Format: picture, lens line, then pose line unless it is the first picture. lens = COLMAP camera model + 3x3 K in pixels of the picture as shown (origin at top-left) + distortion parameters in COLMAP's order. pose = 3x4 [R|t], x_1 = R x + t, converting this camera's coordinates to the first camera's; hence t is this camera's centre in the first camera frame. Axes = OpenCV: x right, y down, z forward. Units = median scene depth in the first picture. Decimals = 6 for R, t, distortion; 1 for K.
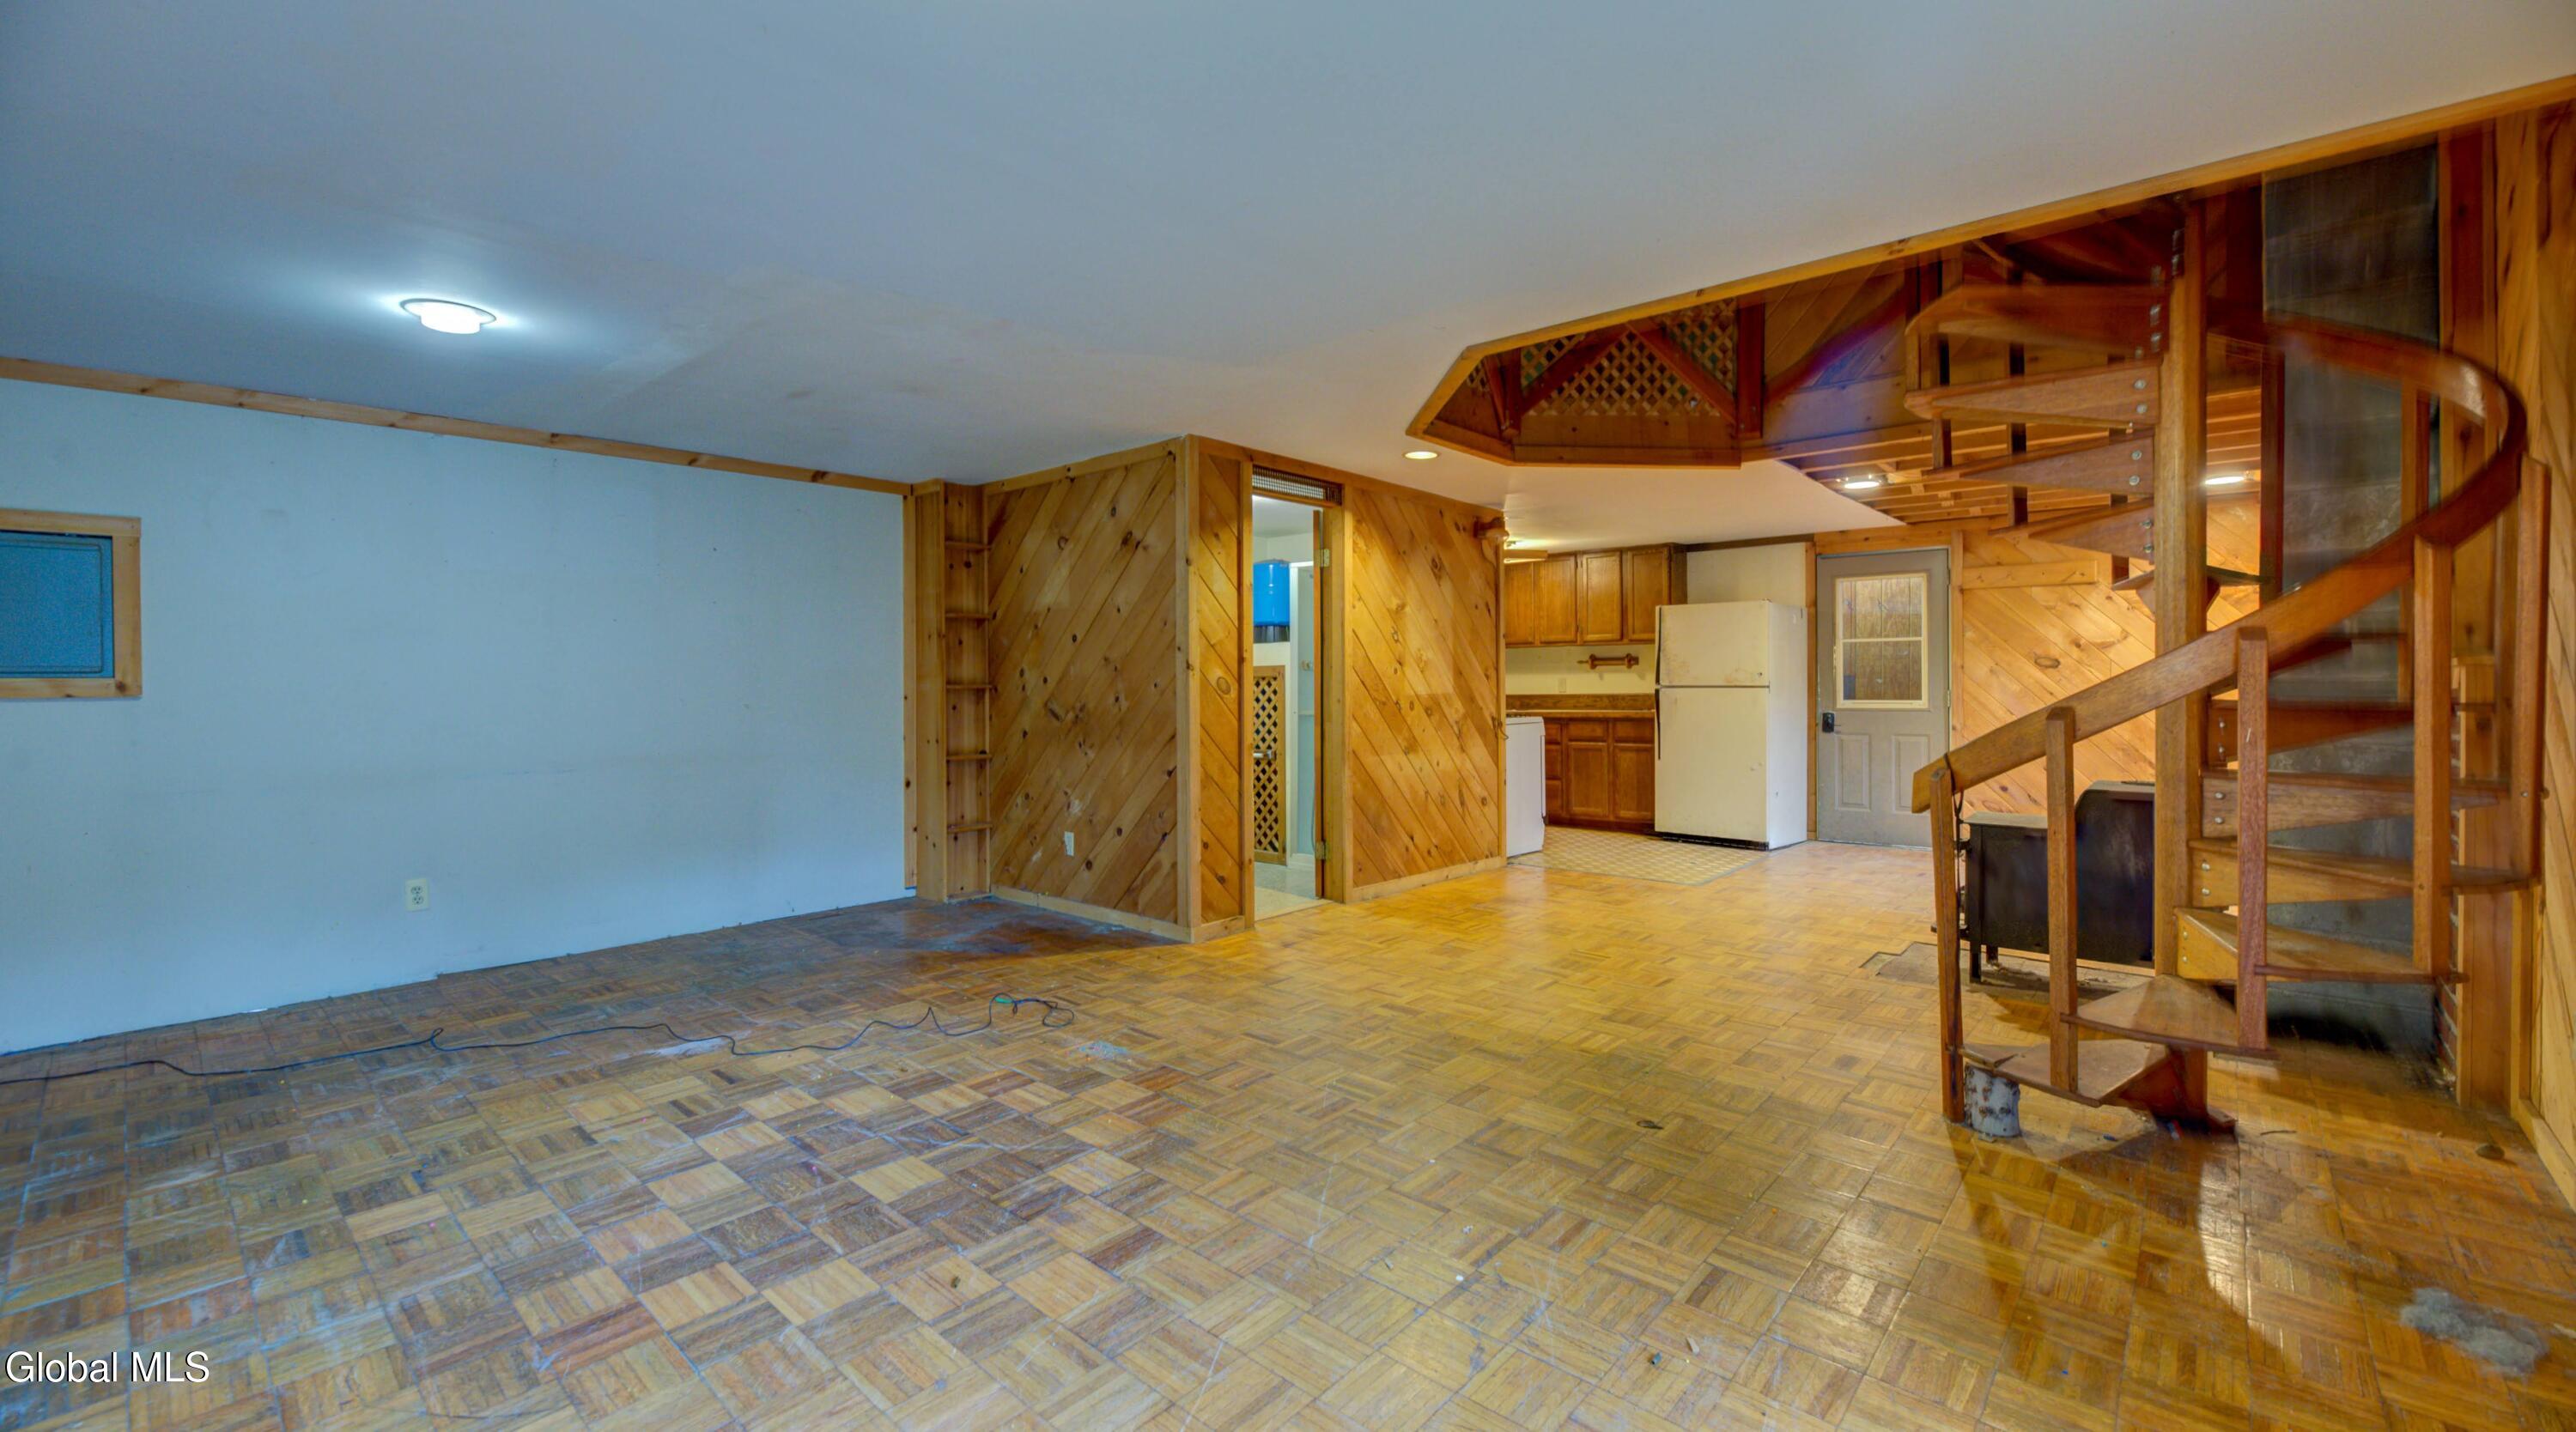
lens RADIAL K [[1070.5, 0, 1275.1], [0, 1070.5, 696.0], [0, 0, 1]] dist [-0.010845, -0.000515]
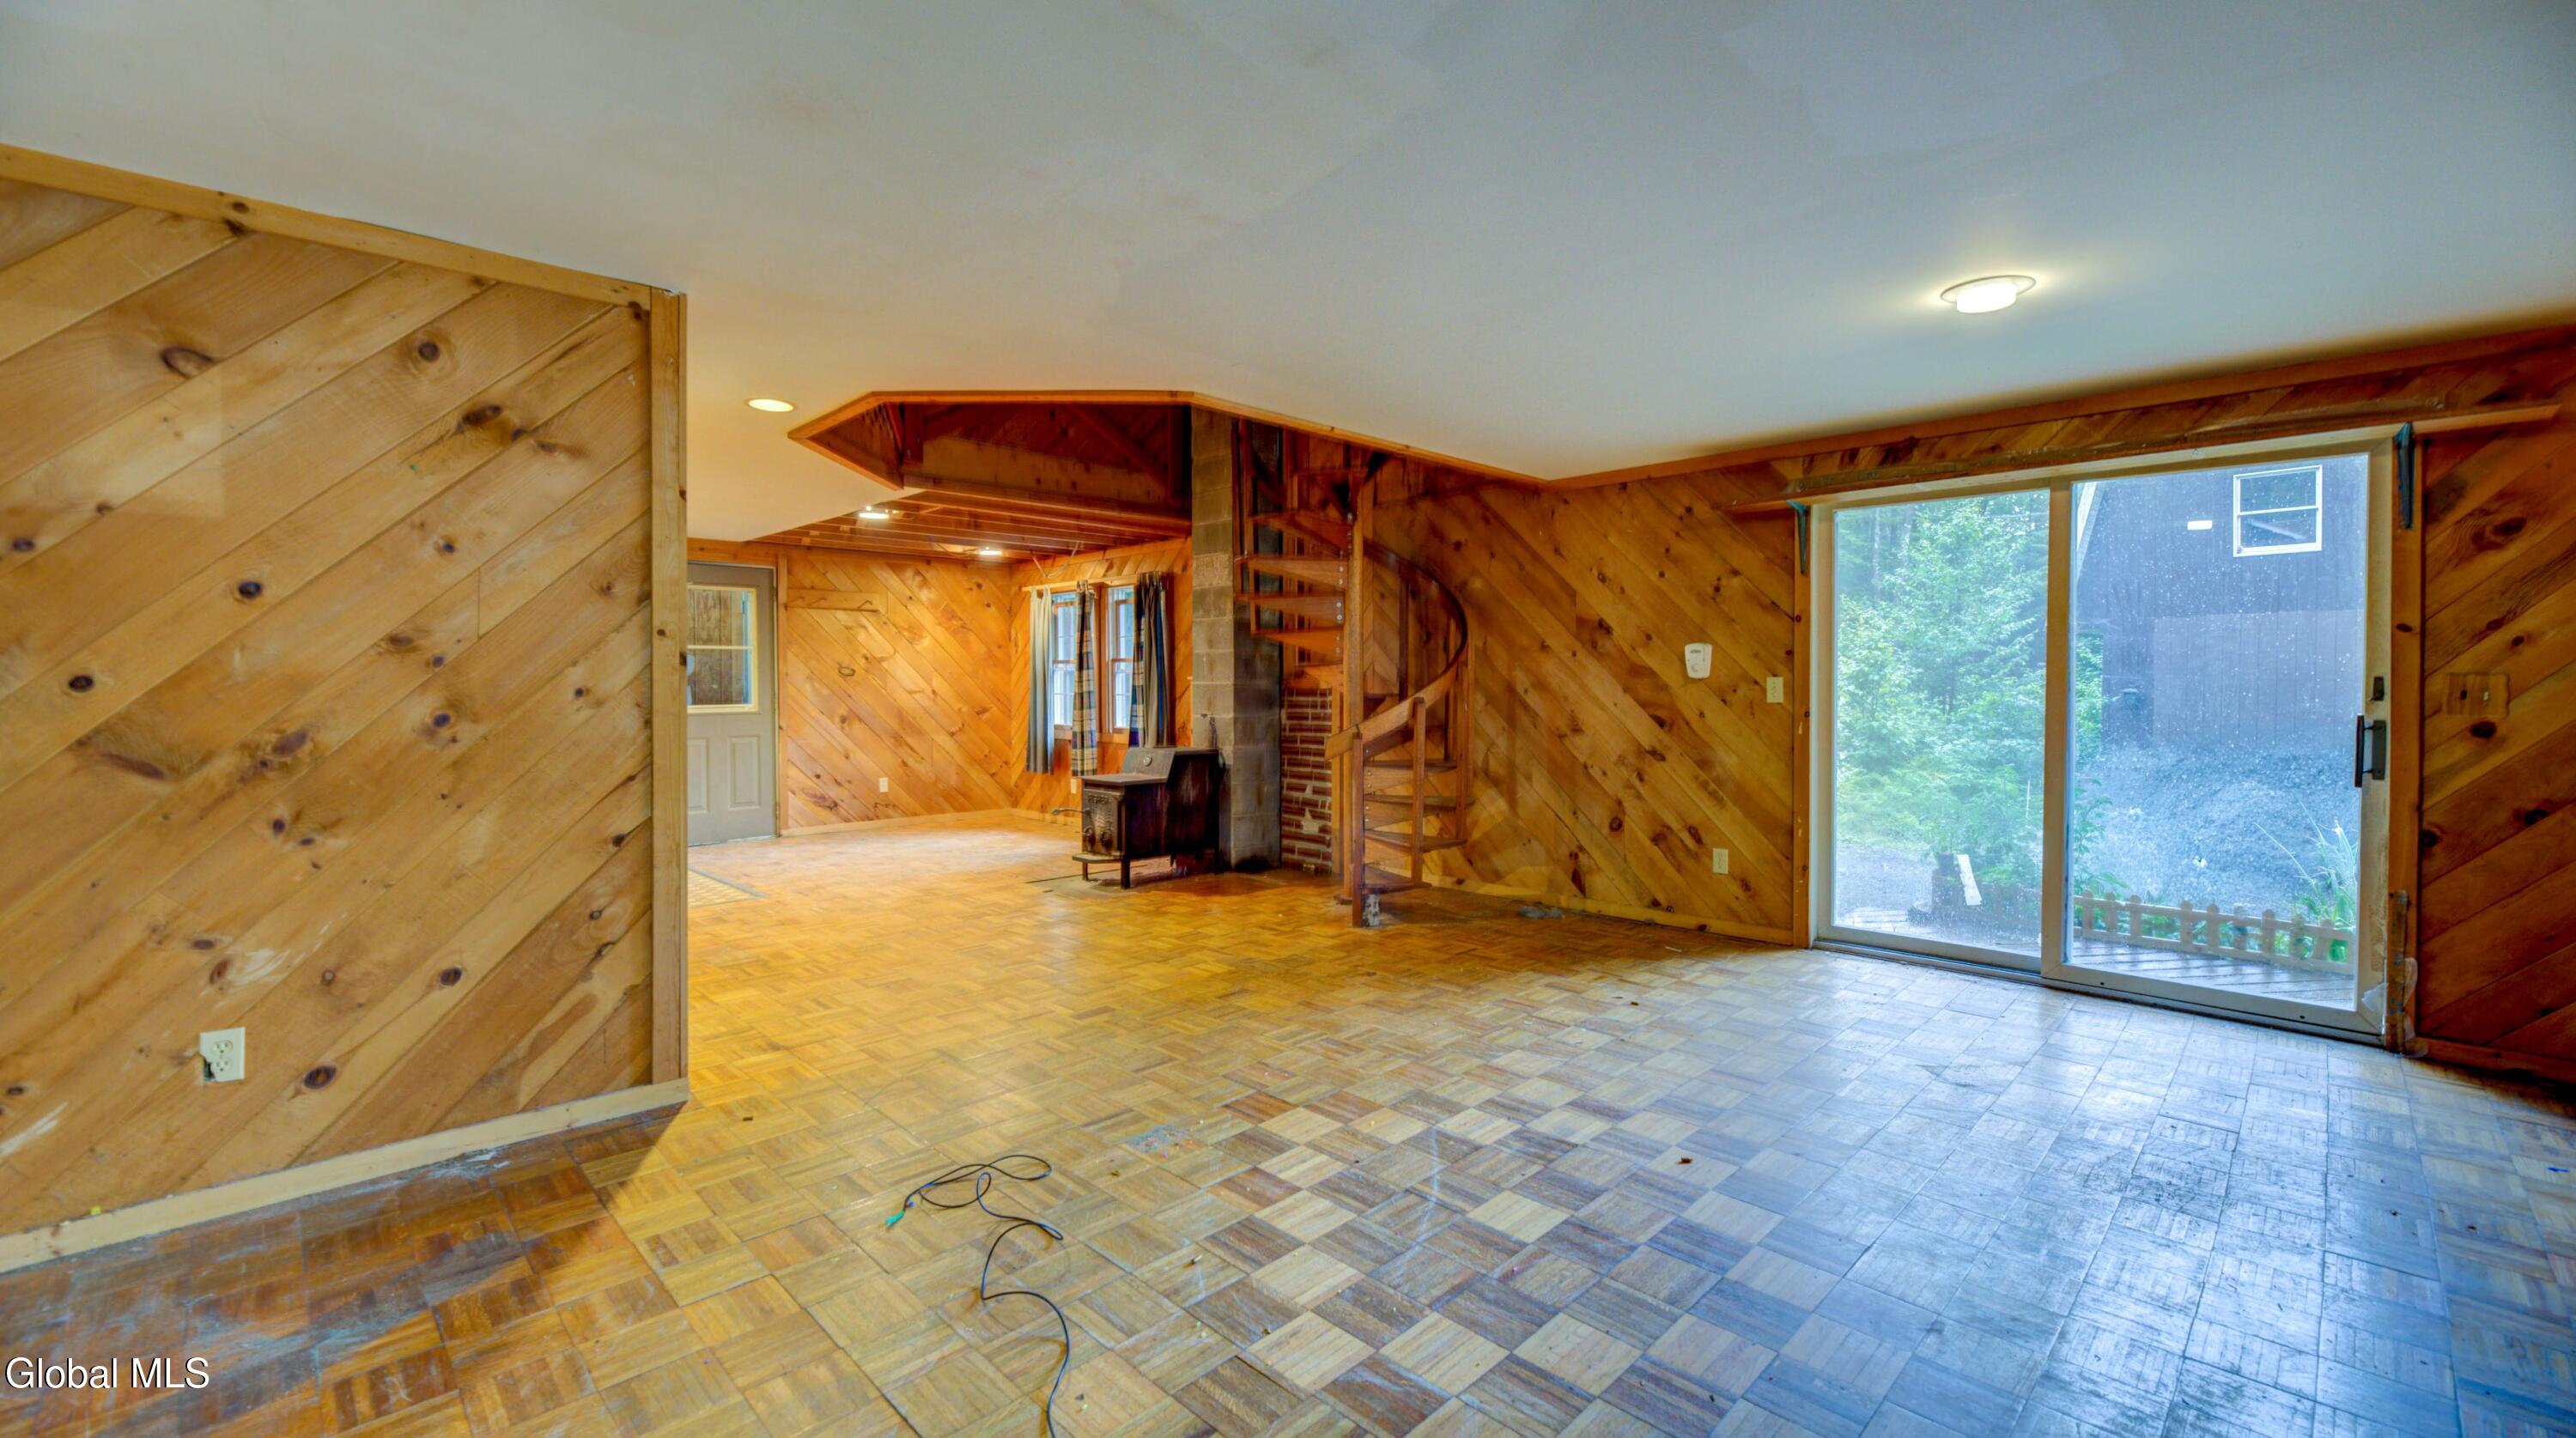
lens RADIAL K [[1070.5, 0, 1276.4], [0, 1070.5, 705.9], [0, 0, 1]] dist [-0.010845, -0.000515]
pose [[0.044649, -0.018753, 0.998827, -1.056843], [0.018452, 0.999669, 0.017944, -0.008933], [-0.998832, 0.017630, 0.044980, 0.958149]]
